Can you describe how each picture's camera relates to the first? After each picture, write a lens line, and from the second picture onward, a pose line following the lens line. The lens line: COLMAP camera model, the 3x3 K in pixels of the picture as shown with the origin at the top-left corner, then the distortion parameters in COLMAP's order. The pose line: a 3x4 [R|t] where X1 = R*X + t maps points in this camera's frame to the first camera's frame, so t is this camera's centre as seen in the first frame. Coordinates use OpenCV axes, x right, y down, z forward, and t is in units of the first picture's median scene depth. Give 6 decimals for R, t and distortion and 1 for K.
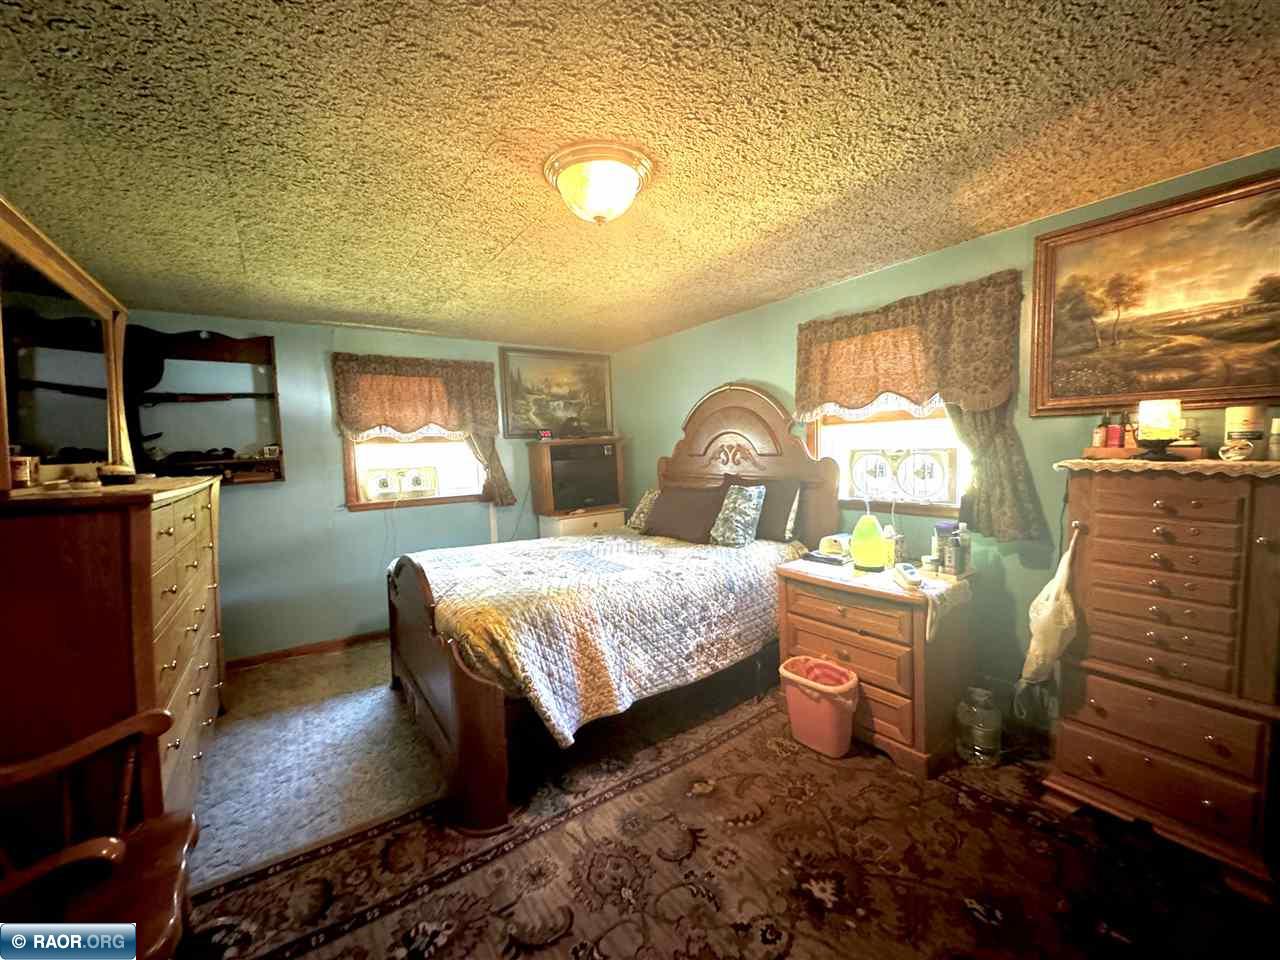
lens RADIAL K [[512.8, 0, 638.1], [0, 512.8, 475.5], [0, 0, 1]] dist [-0.003444, 0.000734]
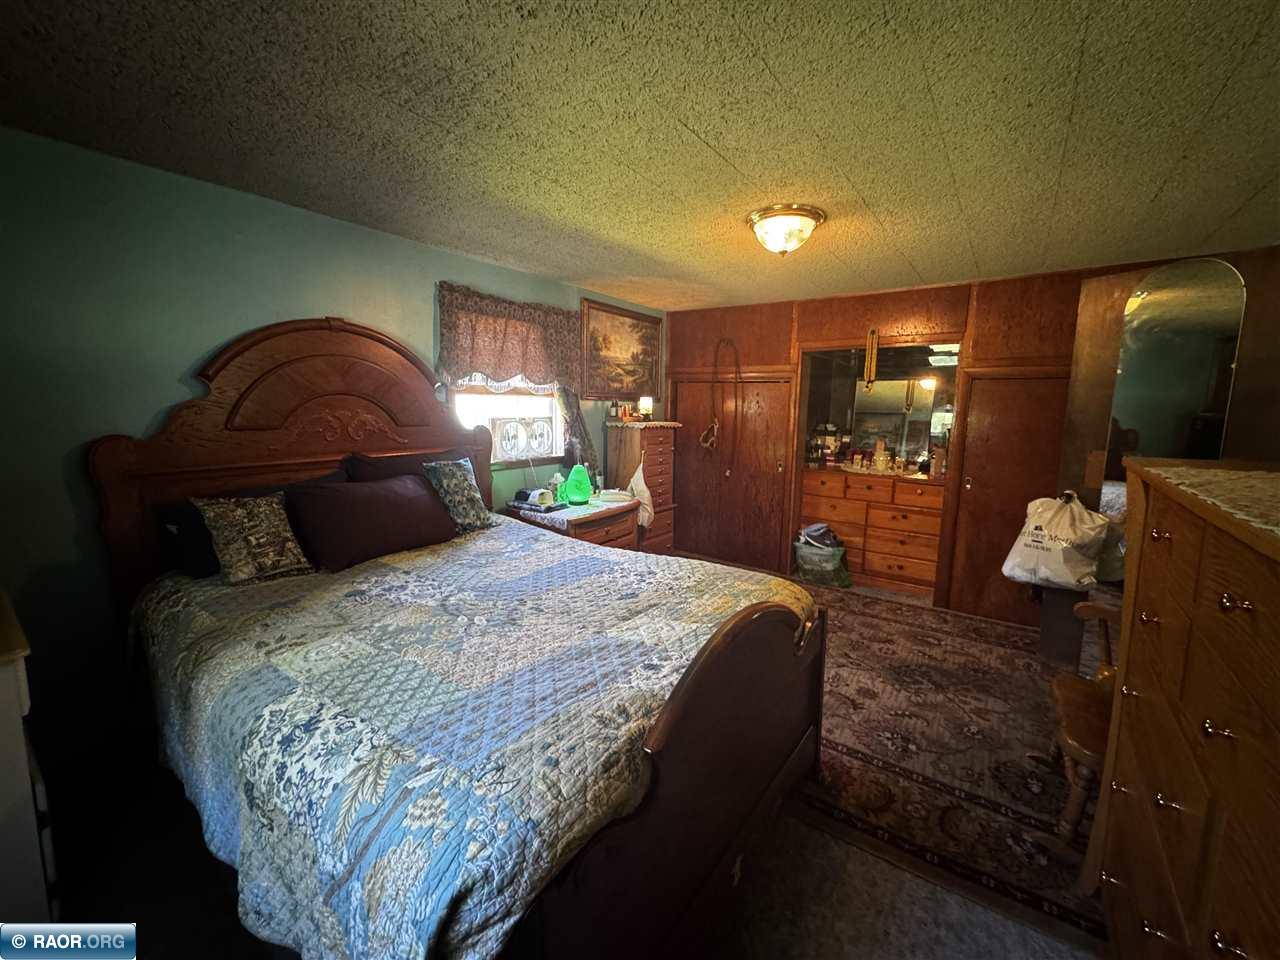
lens RADIAL K [[512.8, 0, 638.0], [0, 512.8, 477.9], [0, 0, 1]] dist [-0.003444, 0.000734]
pose [[-0.318813, -0.105314, 0.941949, -0.906557], [0.051100, 0.990453, 0.128032, -0.056808], [-0.946439, 0.088952, -0.310387, 1.267816]]
